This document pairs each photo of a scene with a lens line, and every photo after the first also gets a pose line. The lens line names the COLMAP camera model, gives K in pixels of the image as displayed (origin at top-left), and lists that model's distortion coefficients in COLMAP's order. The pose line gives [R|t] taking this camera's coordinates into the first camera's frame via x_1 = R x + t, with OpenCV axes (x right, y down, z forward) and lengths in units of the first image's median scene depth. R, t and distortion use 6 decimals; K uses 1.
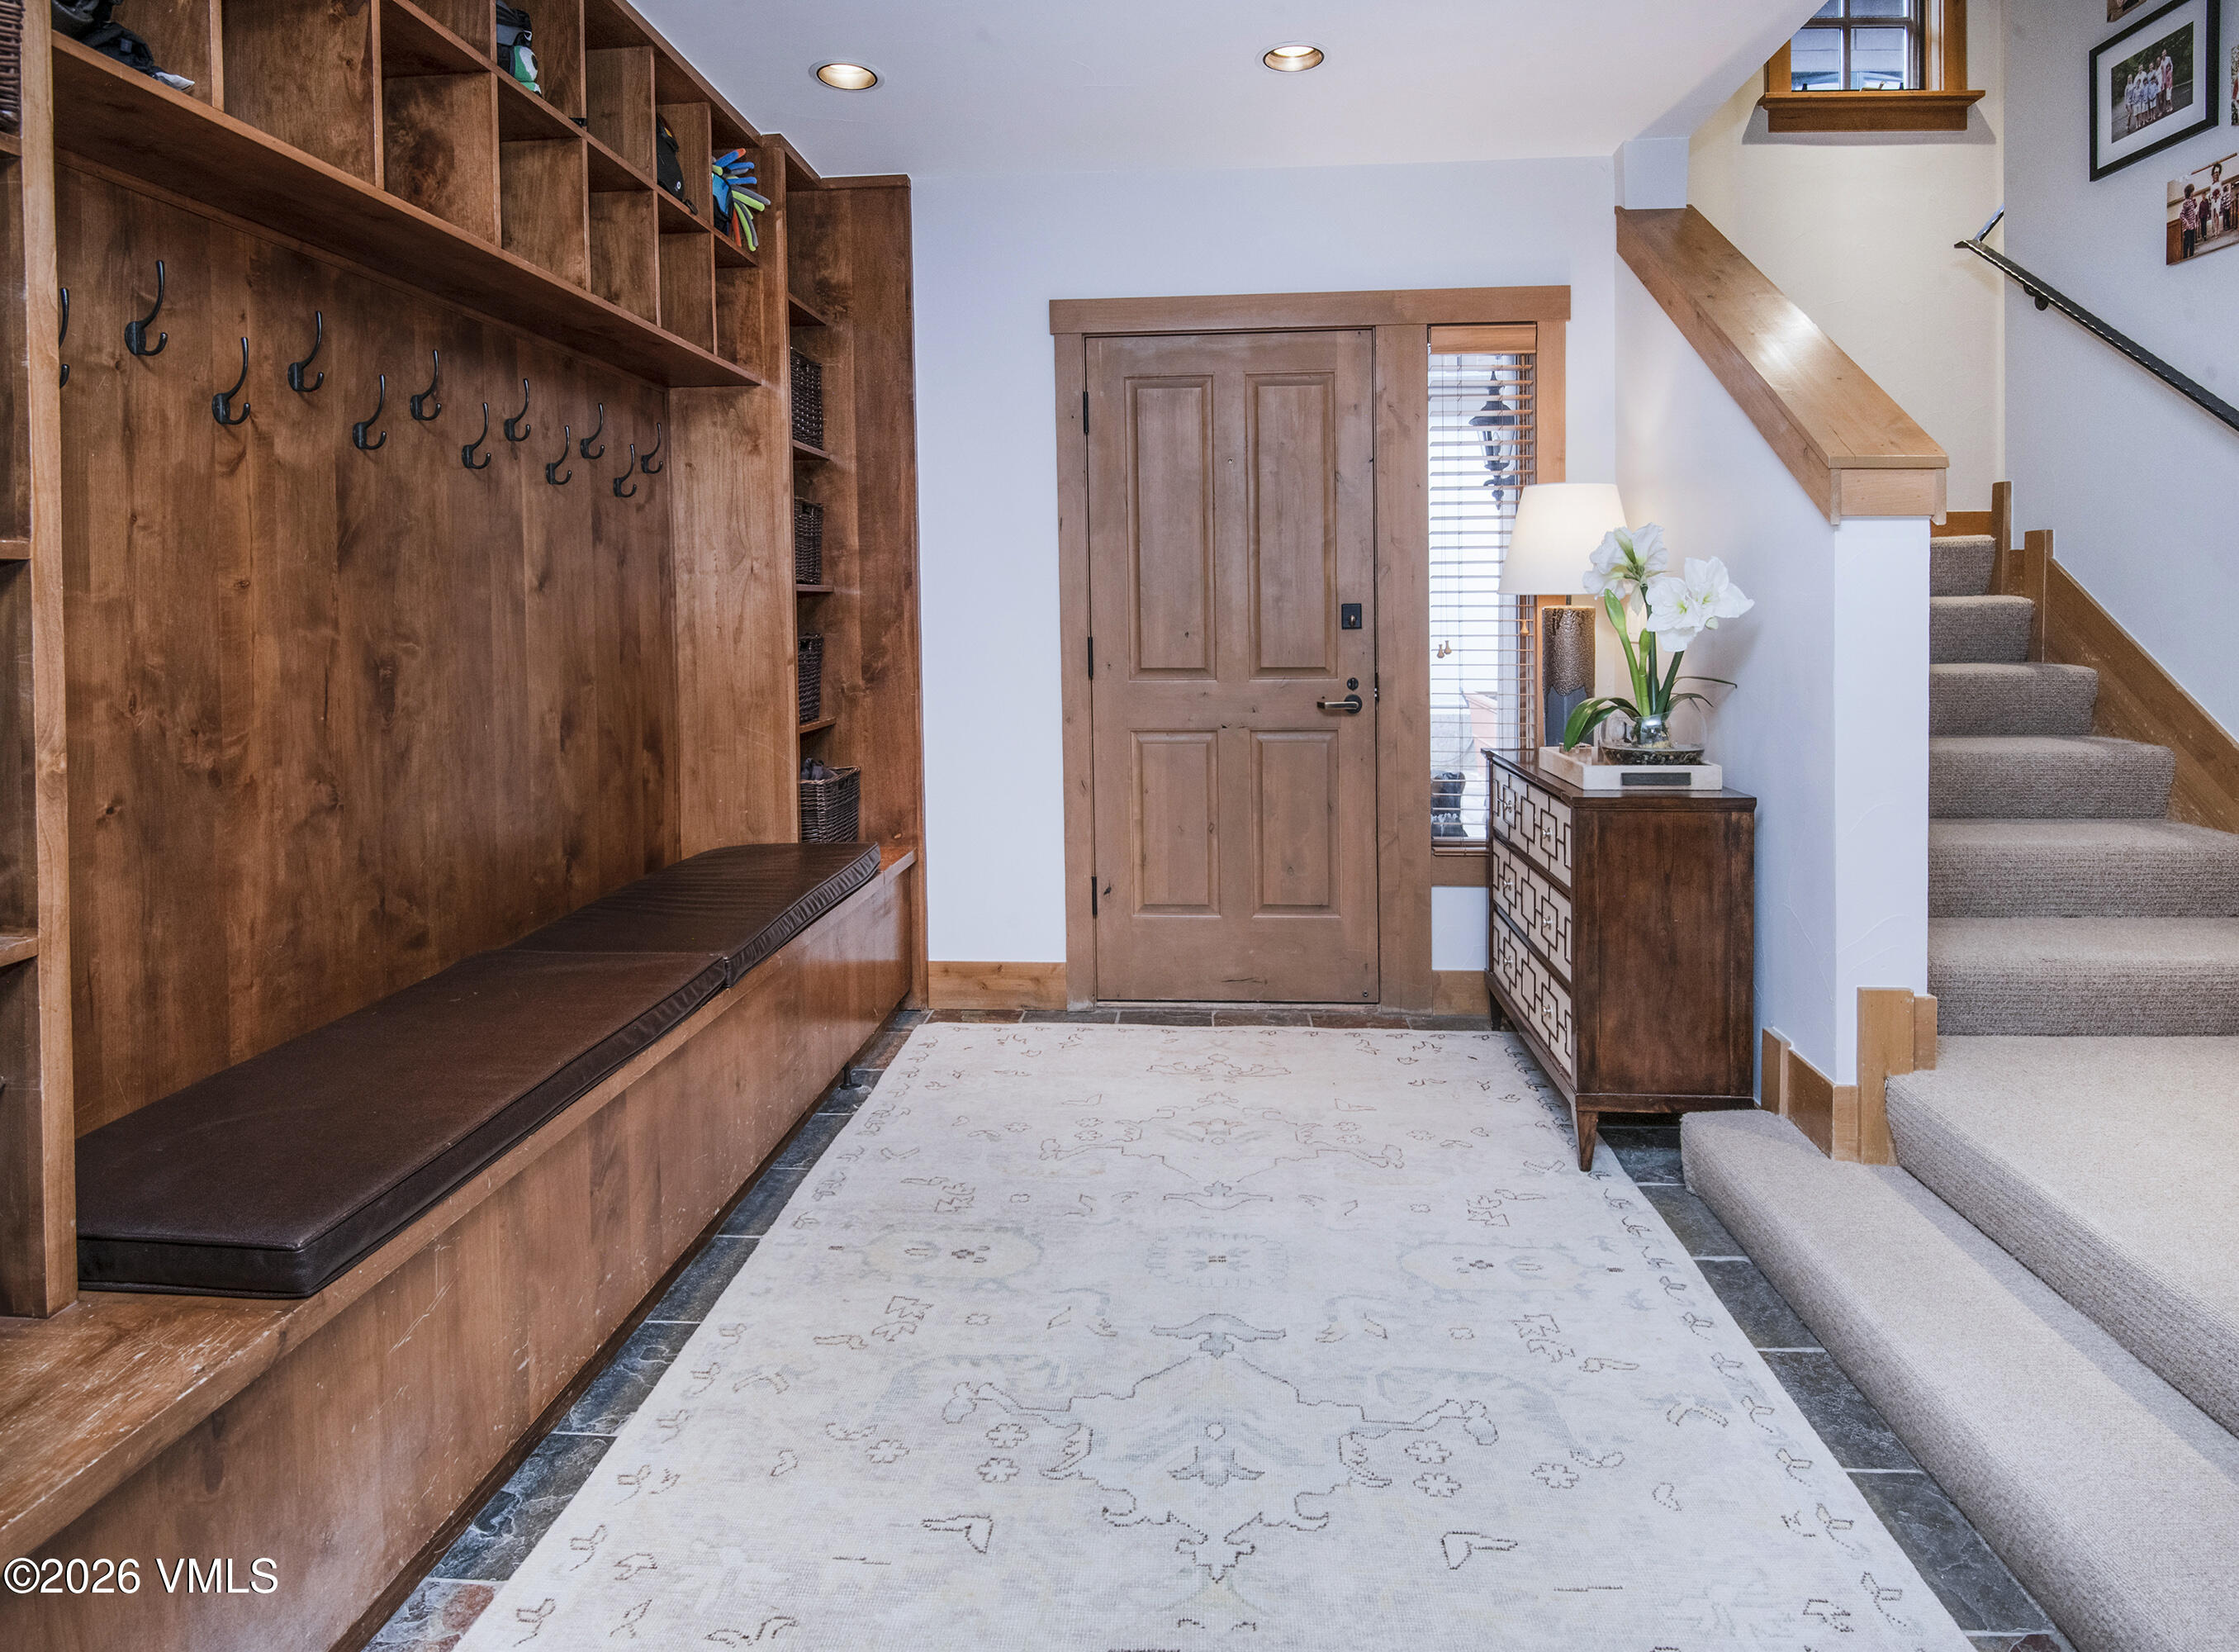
lens RADIAL K [[1338.8, 0, 1122.1], [0, 1338.8, 824.5], [0, 0, 1]] dist [-0.006620, 0.003394]
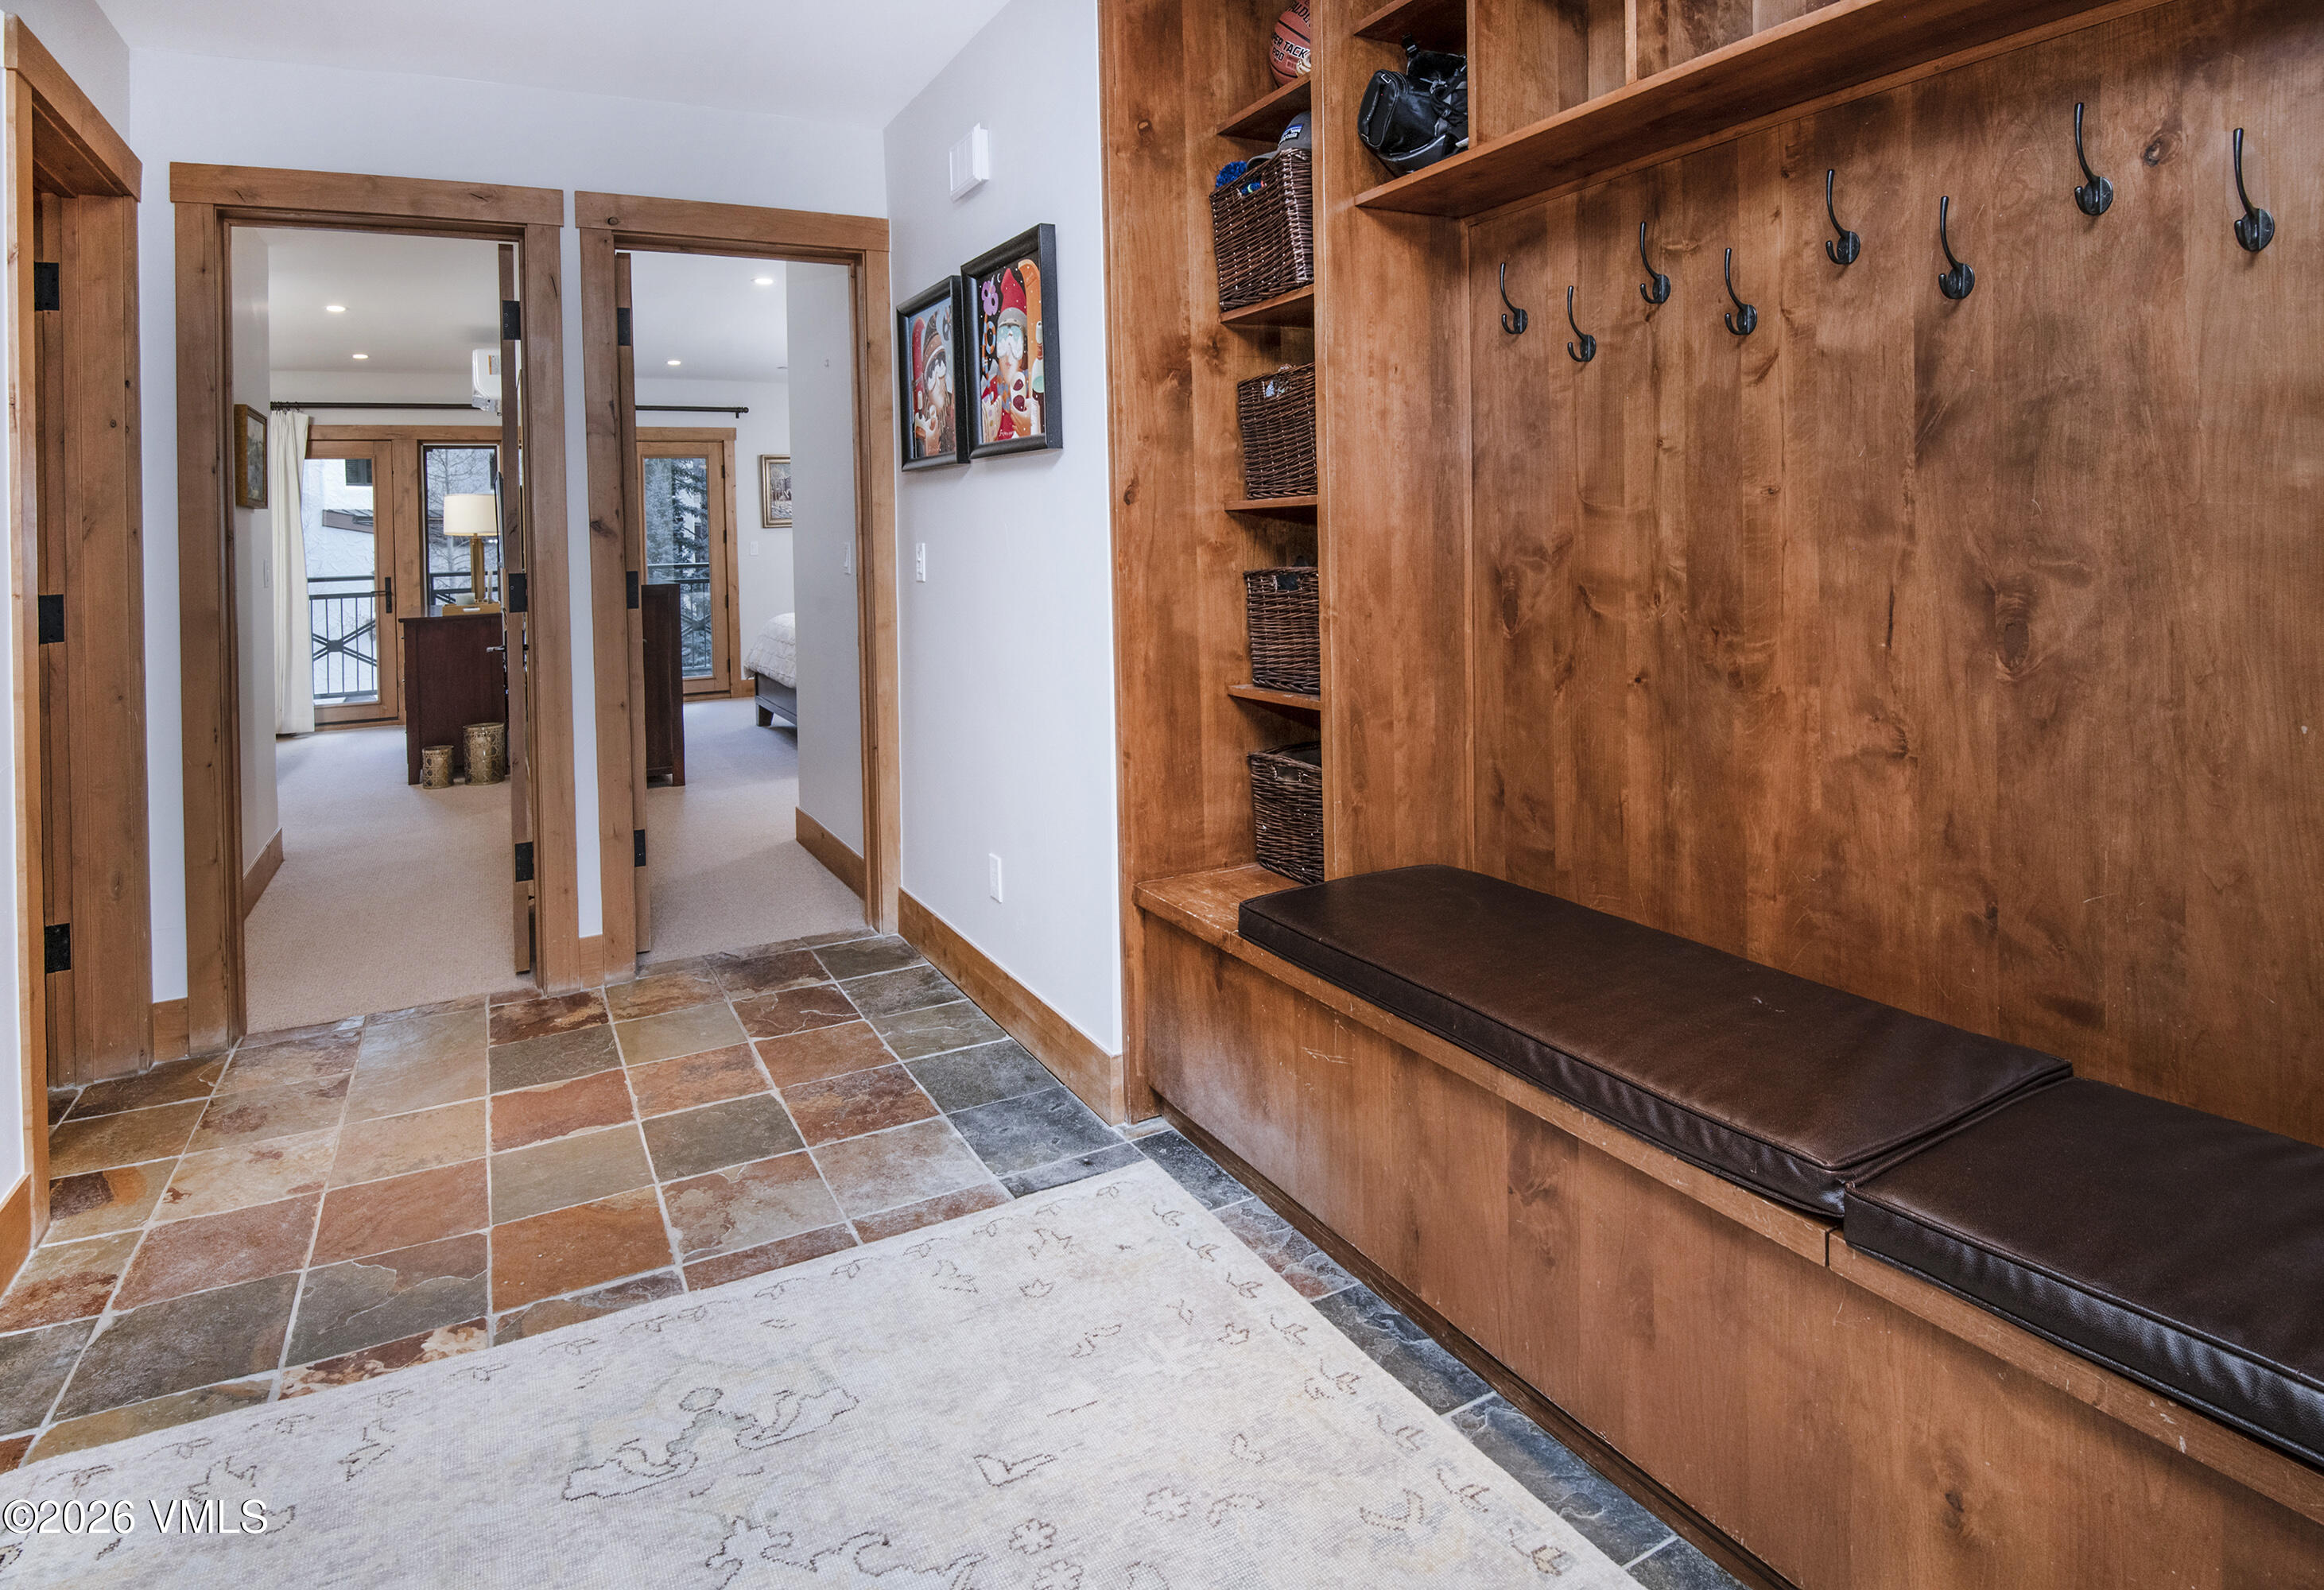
lens RADIAL K [[1292.6, 0, 1098.9], [0, 1292.6, 631.6], [0, 0, 1]] dist [0.002237, -0.000680]
pose [[-0.851347, 0.073058, -0.519491, 0.249820], [-0.050303, 0.974324, 0.219460, -0.258548], [0.522186, 0.212968, -0.825813, 1.522138]]
